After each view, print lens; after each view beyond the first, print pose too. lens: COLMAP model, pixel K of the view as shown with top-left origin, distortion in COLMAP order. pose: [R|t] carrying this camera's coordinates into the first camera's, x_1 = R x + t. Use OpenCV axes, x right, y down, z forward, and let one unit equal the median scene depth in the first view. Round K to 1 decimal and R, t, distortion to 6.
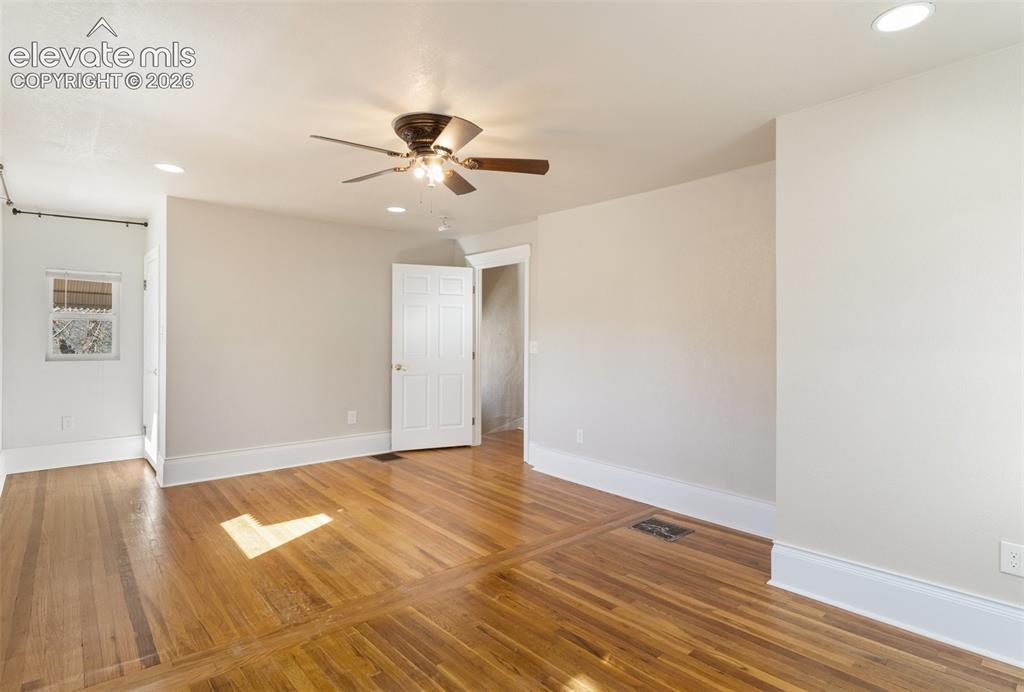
lens RADIAL K [[530.3, 0, 512.0], [0, 530.3, 346.0], [0, 0, 1]] dist [0.001820, 0.000156]
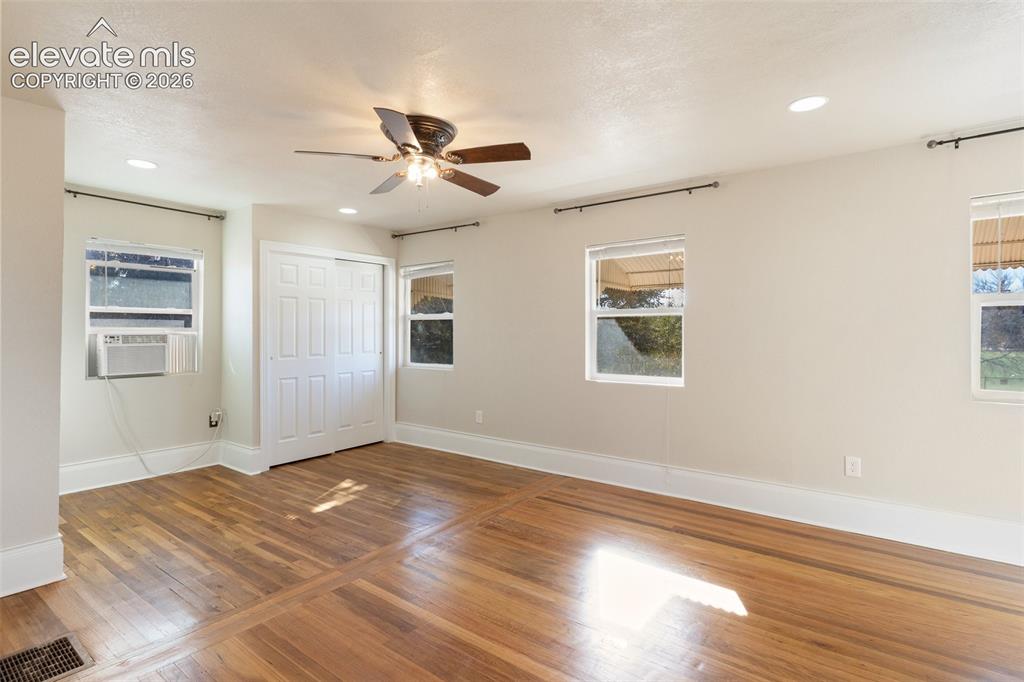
lens RADIAL K [[504.3, 0, 515.5], [0, 504.3, 324.4], [0, 0, 1]] dist [0.000899, 0.000094]
pose [[-0.979096, -0.009314, -0.203184, -0.137835], [-0.008053, 0.999943, -0.007032, -0.028843], [0.203238, -0.005248, -0.979115, 1.980492]]
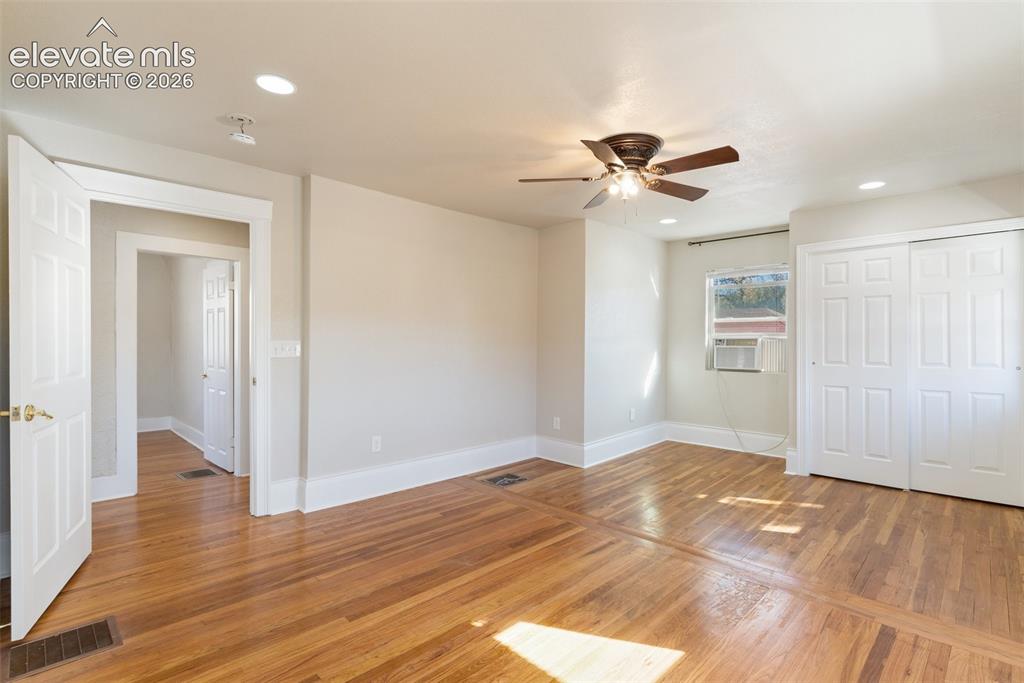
lens RADIAL K [[492.4, 0, 511.8], [0, 492.4, 332.1], [0, 0, 1]] dist [0.001298, -0.000154]
pose [[-0.076493, 0.006714, 0.997048, -1.156079], [0.010980, 0.999922, -0.005891, -0.024072], [-0.997010, 0.010497, -0.076561, 1.299647]]
